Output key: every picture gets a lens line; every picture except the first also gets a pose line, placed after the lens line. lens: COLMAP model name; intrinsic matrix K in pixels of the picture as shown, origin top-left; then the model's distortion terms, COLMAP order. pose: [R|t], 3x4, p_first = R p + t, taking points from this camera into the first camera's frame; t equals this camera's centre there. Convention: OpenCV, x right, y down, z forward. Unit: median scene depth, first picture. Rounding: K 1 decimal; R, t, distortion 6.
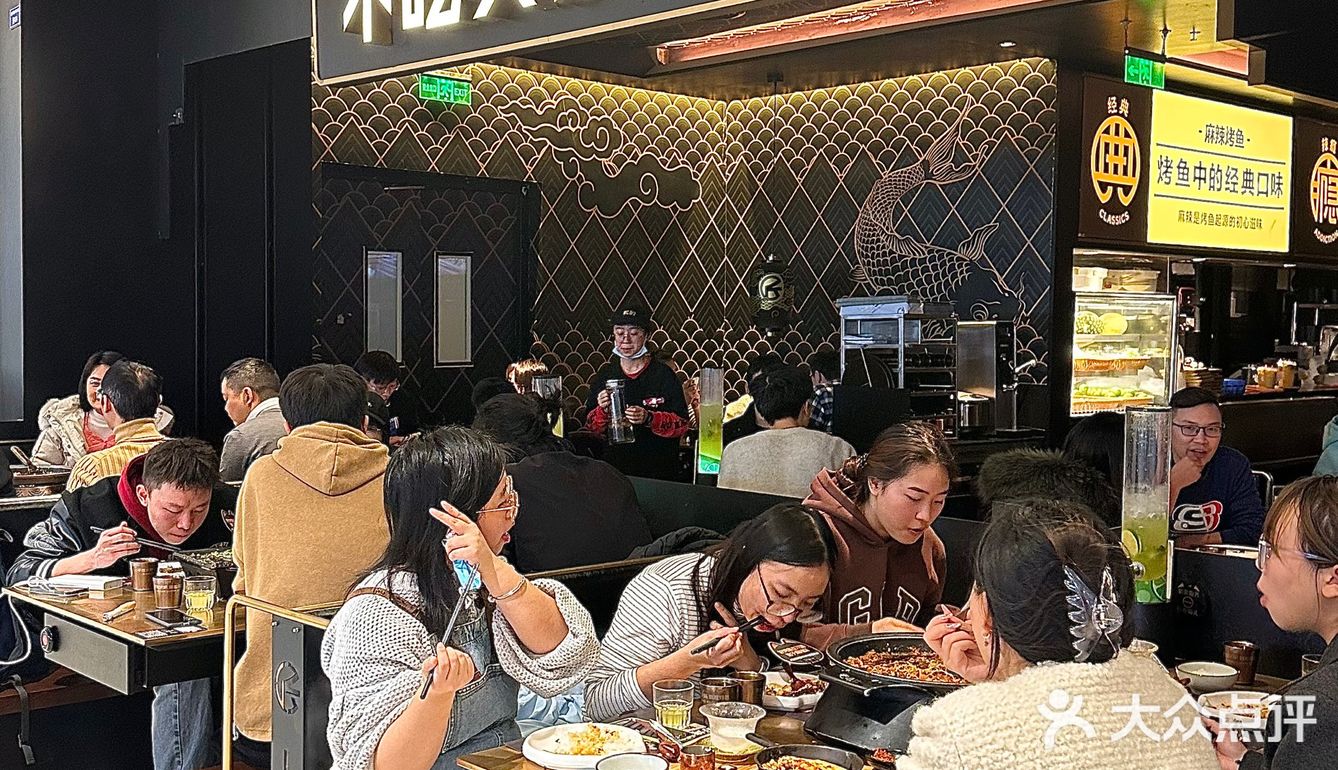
lens RADIAL K [[1479.6, 0, 670.1], [0, 1479.6, 386.0], [0, 0, 1]] dist [0.105689, 0.000000]
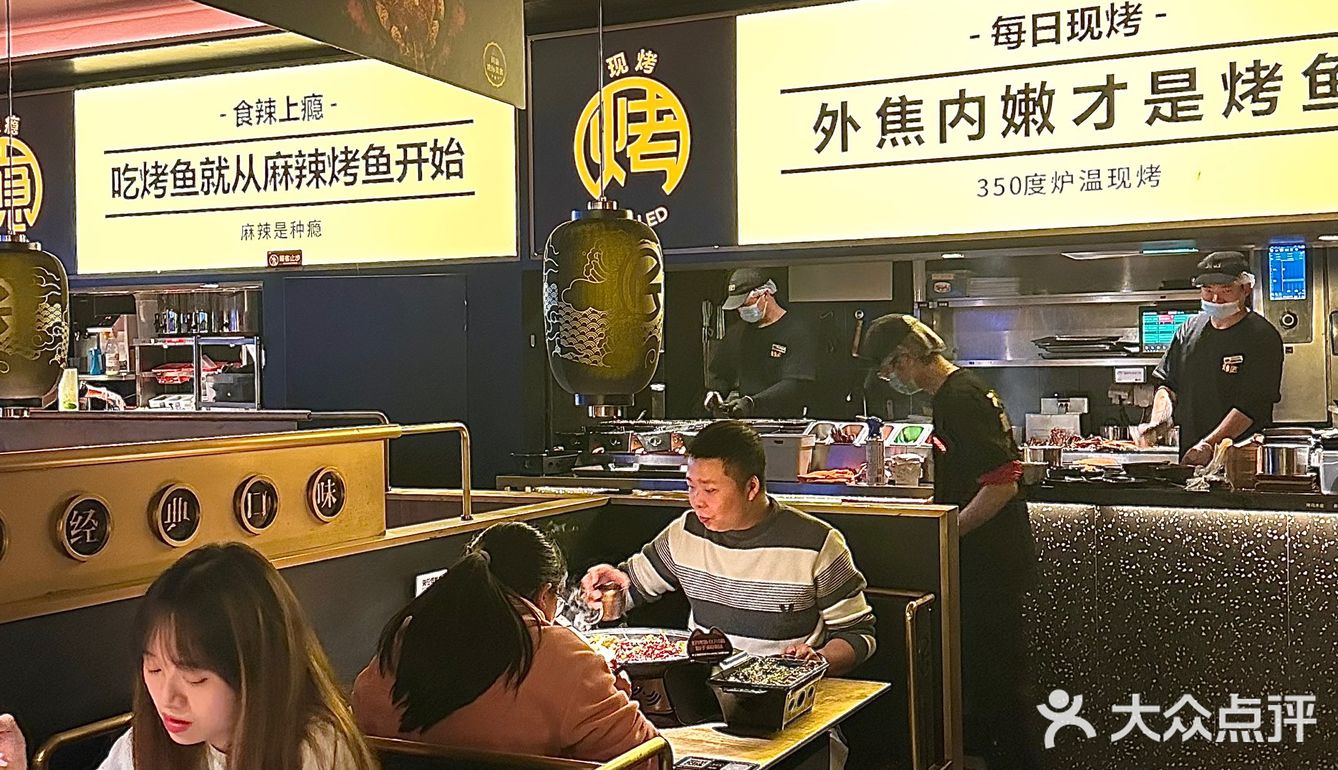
lens RADIAL K [[1479.6, 0, 669.0], [0, 1479.6, 388.3], [0, 0, 1]] dist [0.105689, 0.000000]
pose [[0.370488, -0.029180, -0.928379, 1.037255], [-0.040052, 0.998075, -0.047354, -0.011965], [0.927973, 0.054728, 0.368606, 0.889164]]
